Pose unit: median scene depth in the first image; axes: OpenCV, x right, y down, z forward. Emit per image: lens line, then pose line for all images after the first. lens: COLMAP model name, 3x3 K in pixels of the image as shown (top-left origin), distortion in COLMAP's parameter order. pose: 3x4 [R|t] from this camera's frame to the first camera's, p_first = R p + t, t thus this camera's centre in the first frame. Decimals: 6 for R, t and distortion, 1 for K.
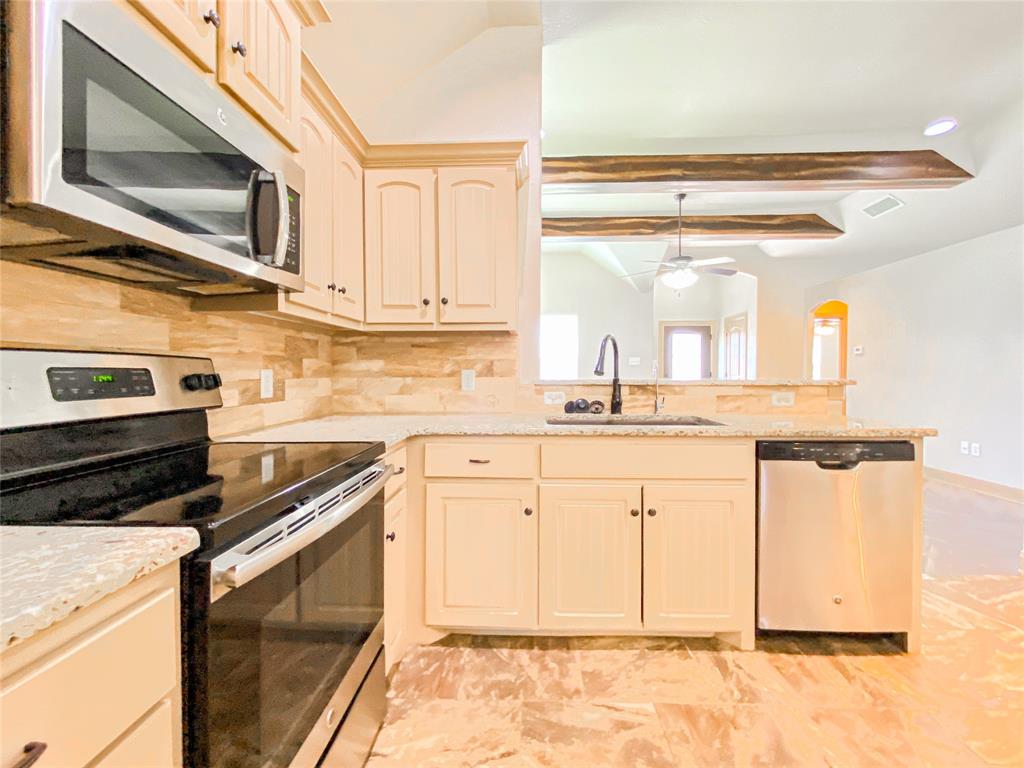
lens RADIAL K [[419.8, 0, 518.5], [0, 419.8, 377.4], [0, 0, 1]] dist [0.007733, -0.001990]
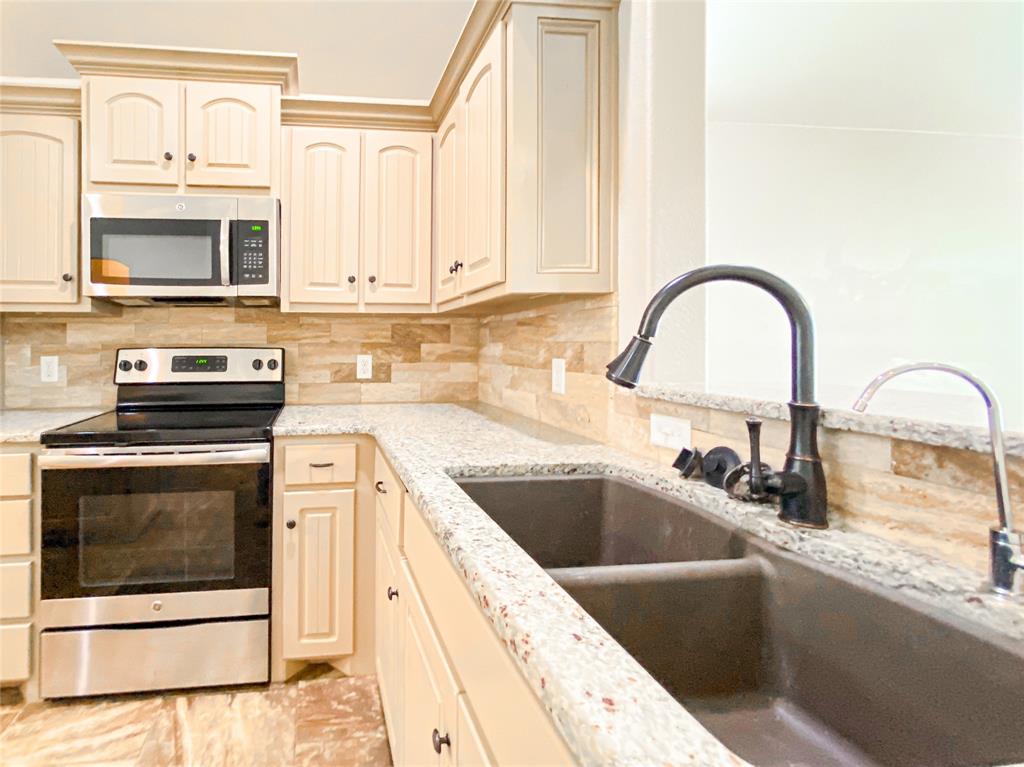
lens RADIAL K [[474.6, 0, 376.2], [0, 474.6, 345.8], [0, 0, 1]] dist [0.015446, 0.001346]
pose [[0.123991, 0.005043, -0.992270, 0.607067], [-0.012070, 0.999921, 0.003574, -0.041478], [0.992210, 0.011533, 0.124042, 0.738387]]
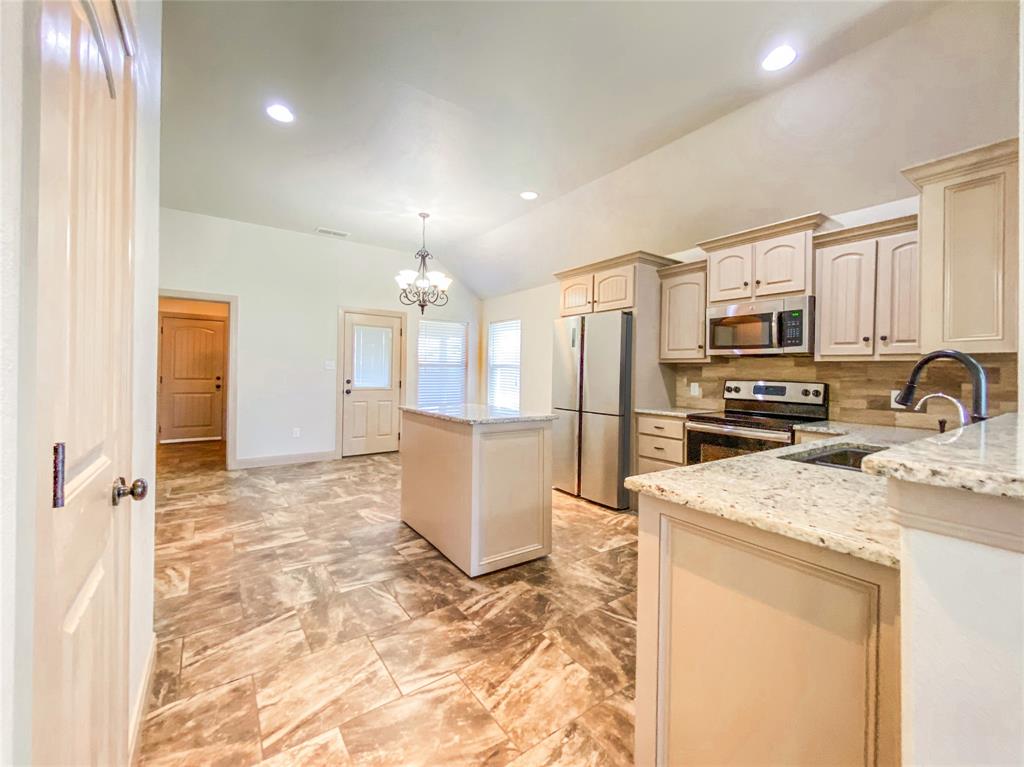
lens RADIAL K [[419.8, 0, 509.5], [0, 419.8, 371.0], [0, 0, 1]] dist [0.007733, -0.001990]
pose [[-0.801758, -0.020625, -0.597293, 1.301683], [-0.031494, 0.999474, 0.007763, -0.049535], [0.596819, 0.025035, -0.801985, 1.189176]]
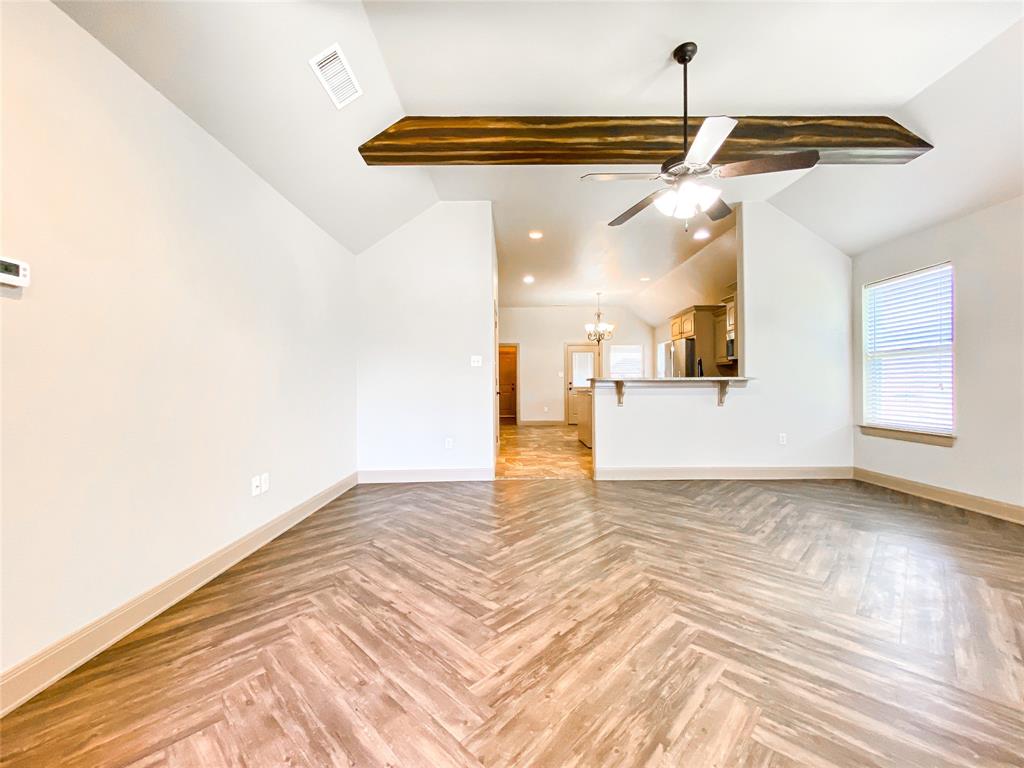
lens RADIAL K [[419.8, 0, 514.9], [0, 419.8, 383.0], [0, 0, 1]] dist [0.007733, -0.001990]
pose [[-0.999017, 0.005426, -0.043997, 1.384188], [0.004690, 0.999848, 0.016807, -0.012402], [0.044081, 0.016584, -0.998890, 3.381429]]
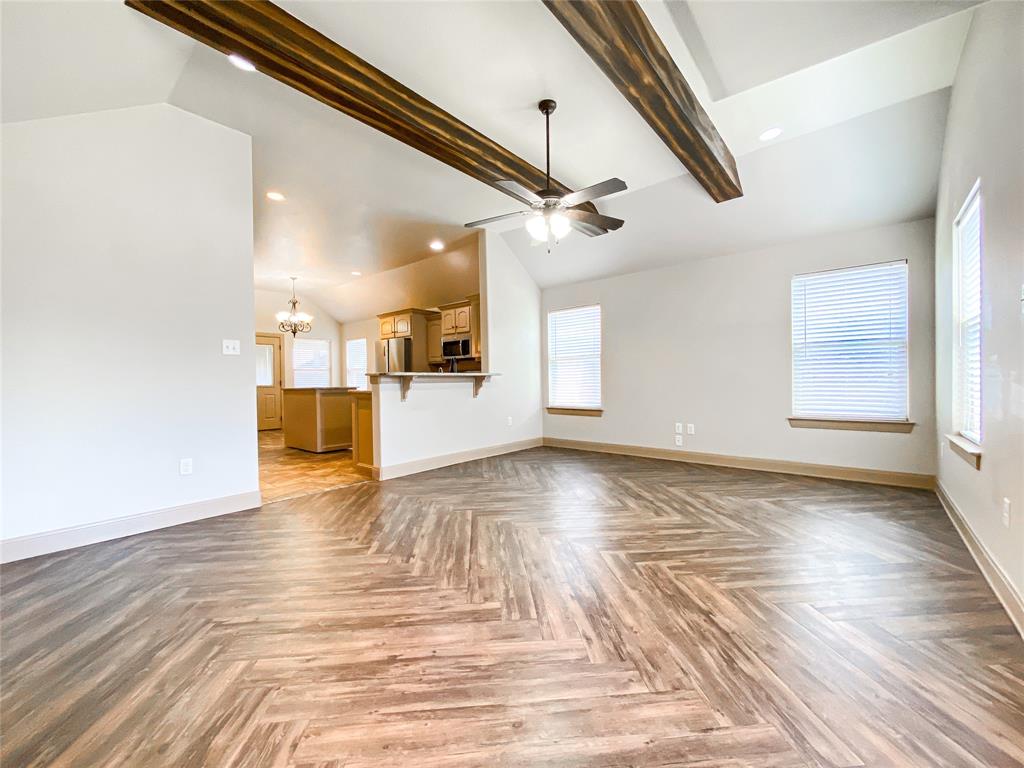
lens RADIAL K [[419.8, 0, 515.4], [0, 419.8, 382.3], [0, 0, 1]] dist [0.007733, -0.001990]
pose [[-0.619015, 0.010994, -0.785302, 2.090078], [-0.002942, 0.999863, 0.016317, 0.012242], [0.785374, 0.012411, -0.618897, 3.020916]]
